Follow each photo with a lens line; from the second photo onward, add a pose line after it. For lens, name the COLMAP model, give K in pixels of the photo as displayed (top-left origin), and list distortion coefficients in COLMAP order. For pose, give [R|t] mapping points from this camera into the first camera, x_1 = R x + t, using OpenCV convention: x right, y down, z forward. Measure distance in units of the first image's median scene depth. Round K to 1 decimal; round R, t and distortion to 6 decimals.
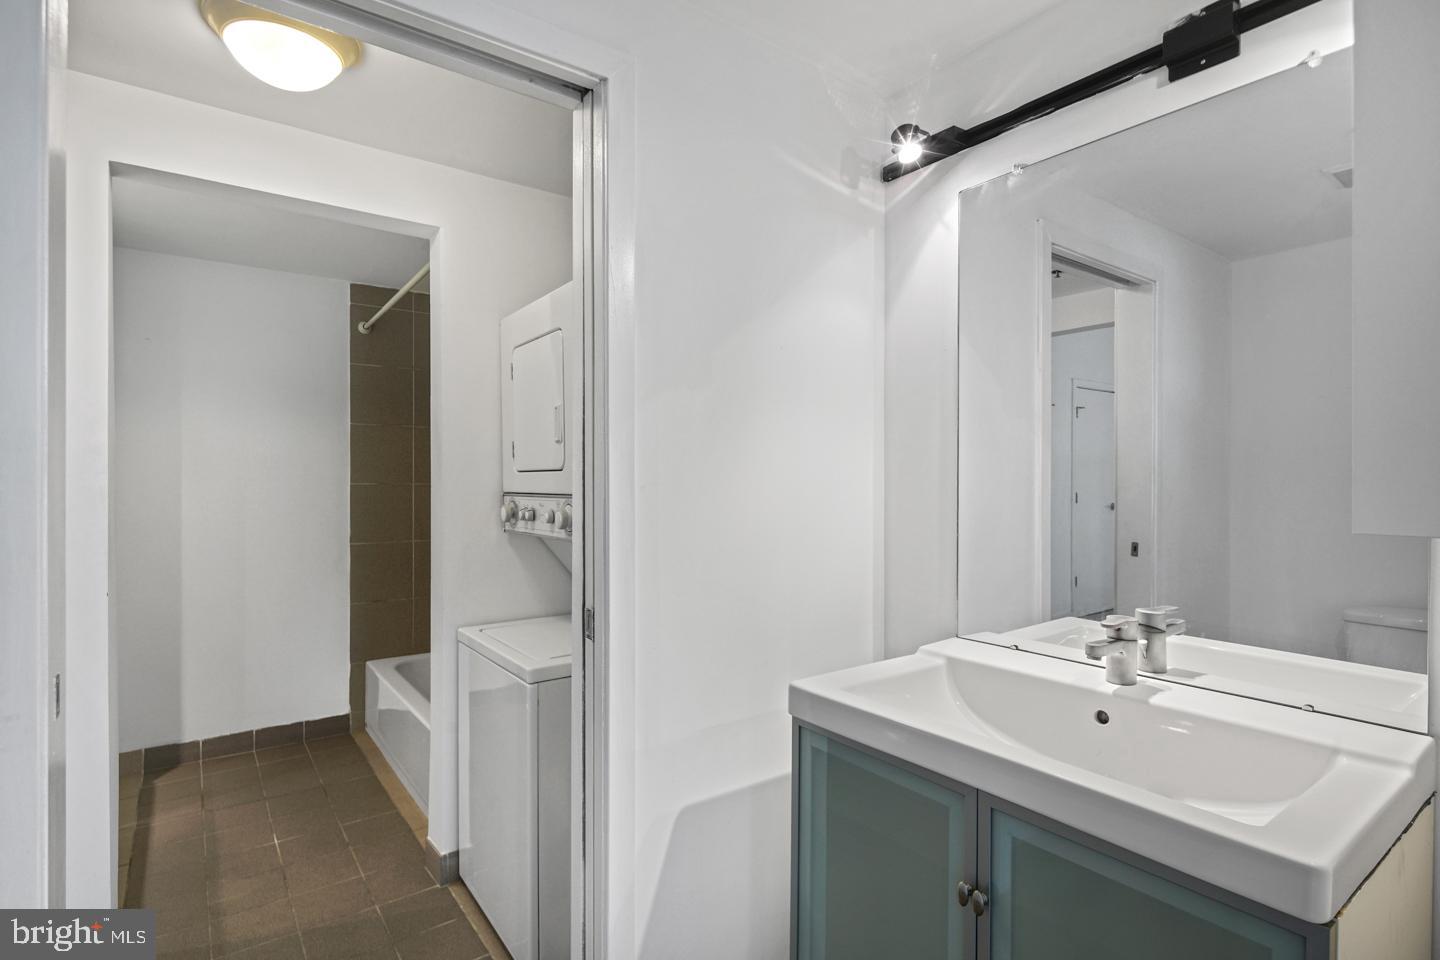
lens RADIAL K [[695.8, 0, 700.0], [0, 695.8, 485.7], [0, 0, 1]] dist [0.003203, 0.000061]
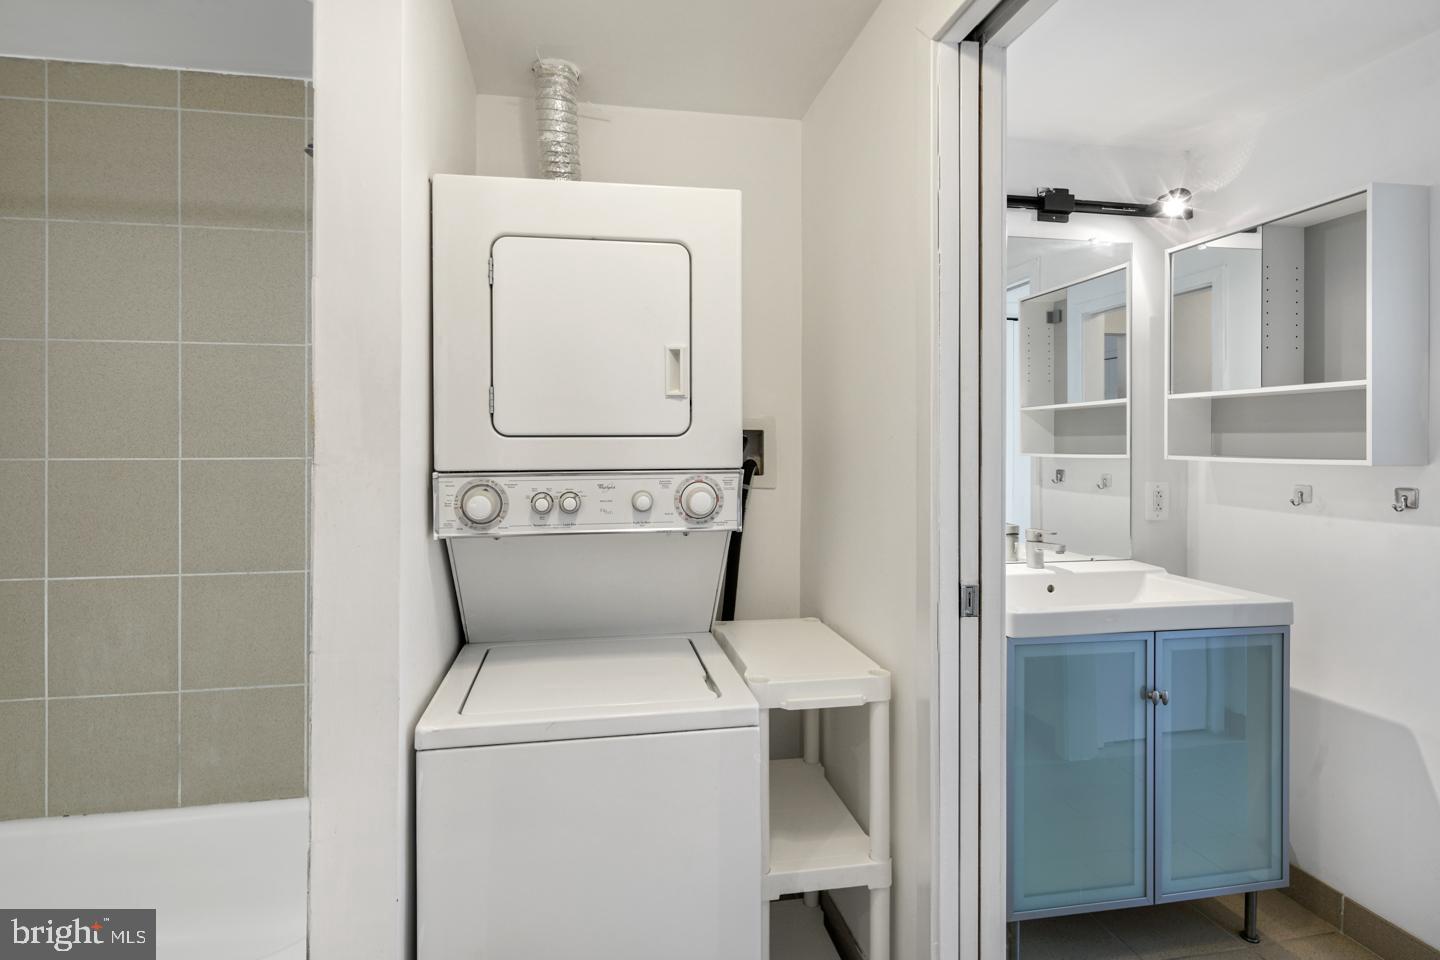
lens RADIAL K [[692.0, 0, 696.5], [0, 692.0, 446.0], [0, 0, 1]] dist [0.006890, -0.010229]
pose [[0.453365, -0.003506, 0.891318, -1.179429], [0.007489, 0.999972, 0.000125, -0.016819], [-0.891293, 0.006619, 0.453379, 0.908766]]
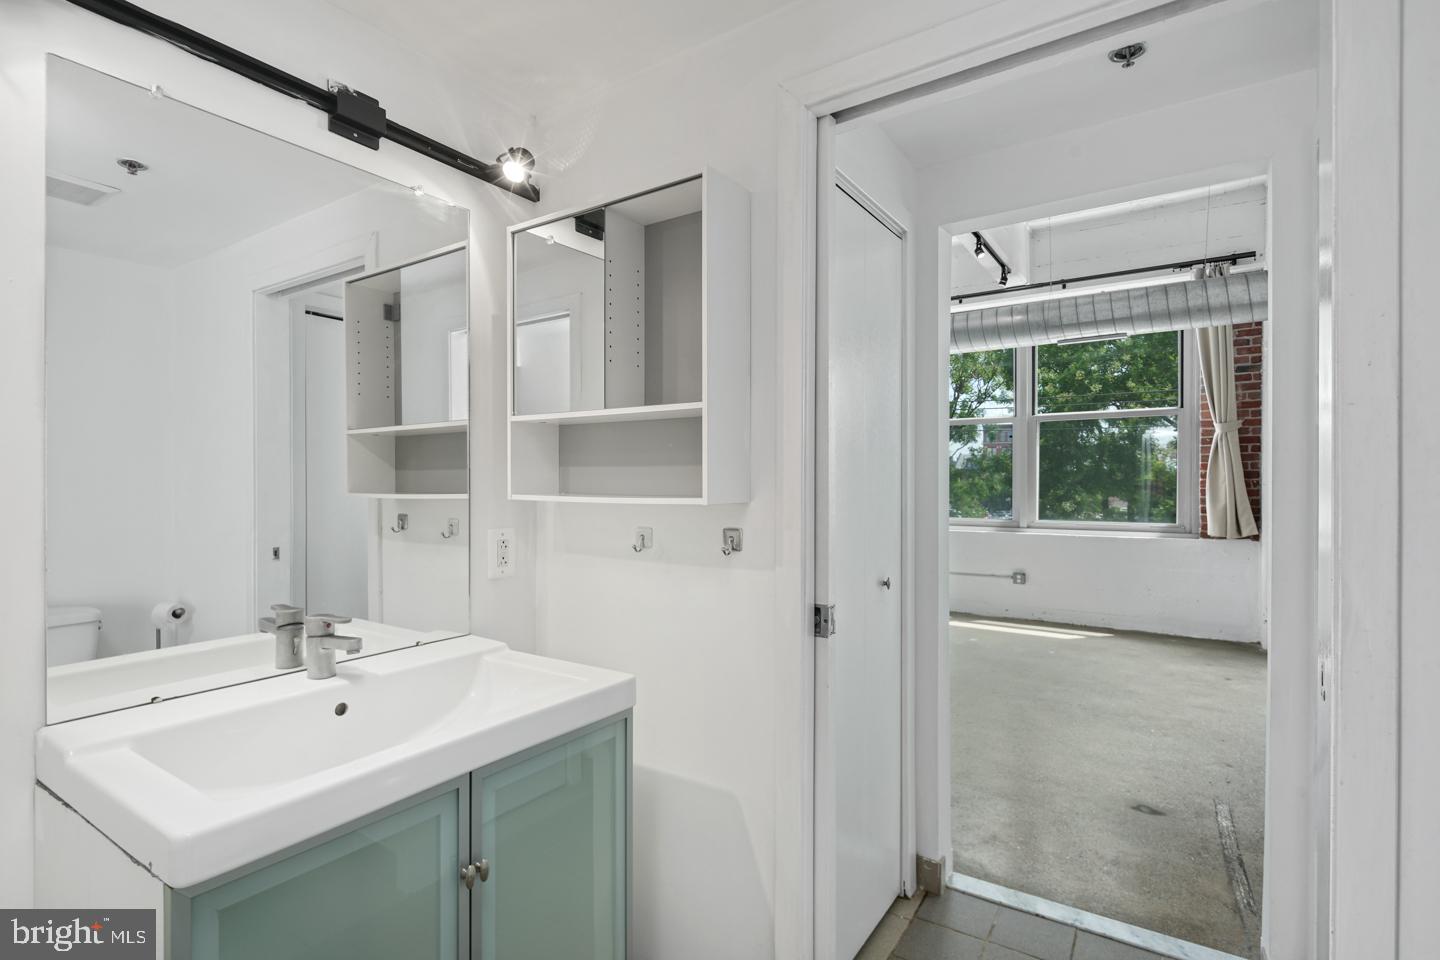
lens RADIAL K [[695.8, 0, 700.0], [0, 695.8, 485.7], [0, 0, 1]] dist [0.003203, 0.000061]
pose [[-0.326337, -0.005482, 0.945238, -0.543075], [0.008437, 0.999926, 0.008712, -0.010766], [-0.945216, 0.010818, -0.326267, 0.749865]]
